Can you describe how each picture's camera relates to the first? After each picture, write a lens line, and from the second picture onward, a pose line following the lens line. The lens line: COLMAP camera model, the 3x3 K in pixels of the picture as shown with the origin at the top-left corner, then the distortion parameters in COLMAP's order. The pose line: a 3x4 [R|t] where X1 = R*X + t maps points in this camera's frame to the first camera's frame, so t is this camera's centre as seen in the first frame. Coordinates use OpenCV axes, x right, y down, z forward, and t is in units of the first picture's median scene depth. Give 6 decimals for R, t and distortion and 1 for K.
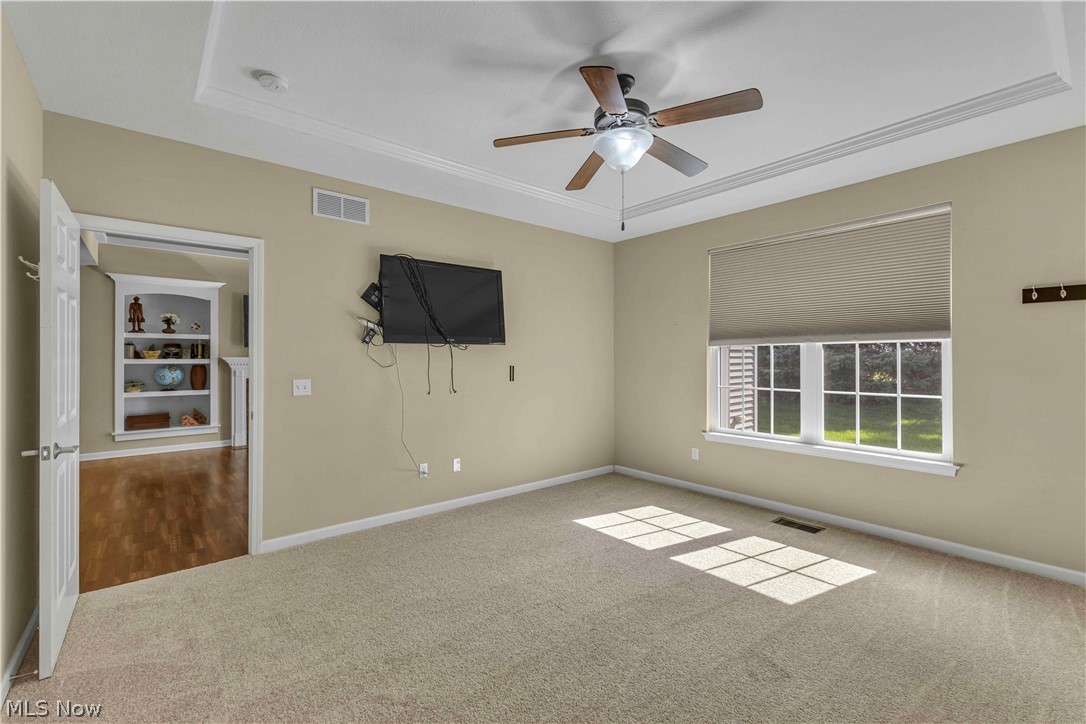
lens RADIAL K [[473.9, 0, 551.9], [0, 473.9, 360.7], [0, 0, 1]] dist [0.014626, 0.000323]
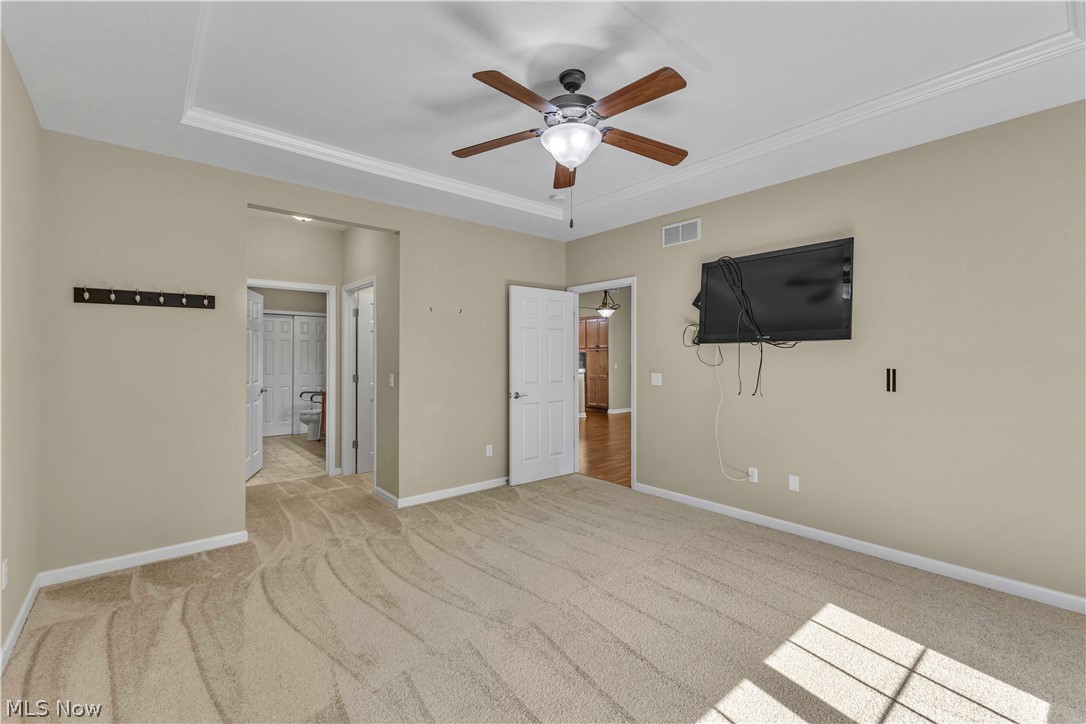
lens RADIAL K [[473.9, 0, 533.4], [0, 473.9, 359.8], [0, 0, 1]] dist [0.014626, 0.000323]
pose [[-0.013944, 0.006652, -0.999881, 0.753679], [-0.006998, 0.999953, 0.006750, -0.004474], [0.999878, 0.007091, -0.013896, 0.622678]]
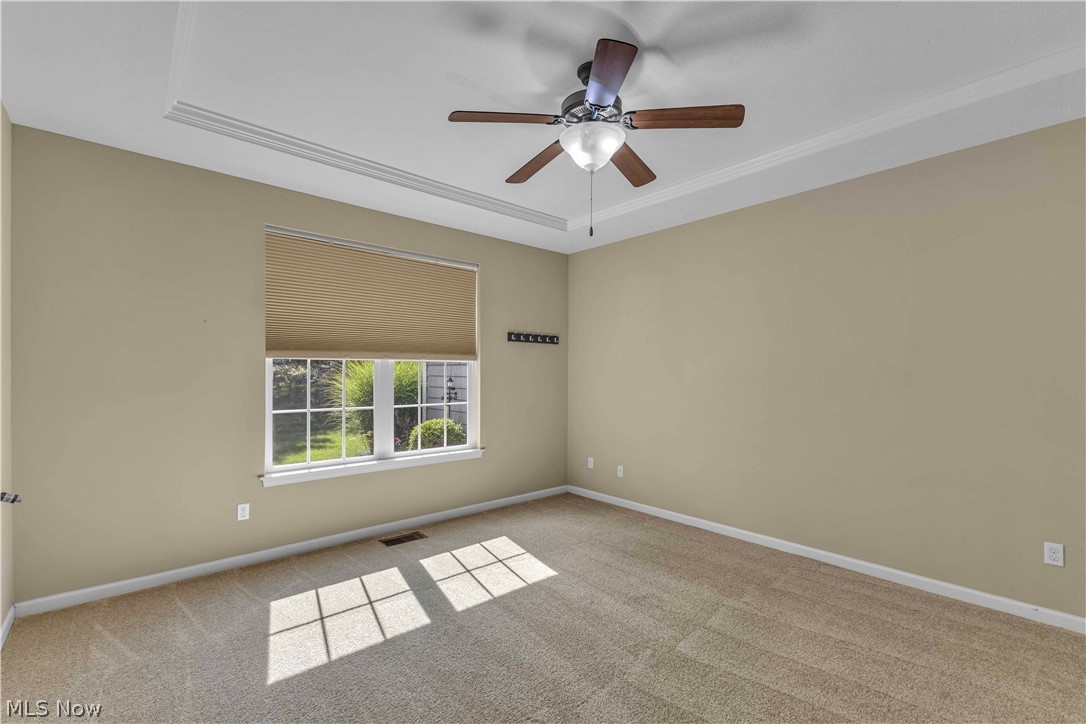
lens RADIAL K [[473.9, 0, 544.6], [0, 473.9, 367.2], [0, 0, 1]] dist [0.014626, 0.000323]
pose [[-0.017984, 0.020306, 0.999632, -0.513900], [0.006442, 0.999775, -0.020193, 0.002737], [-0.999818, 0.006076, -0.018111, 0.731848]]
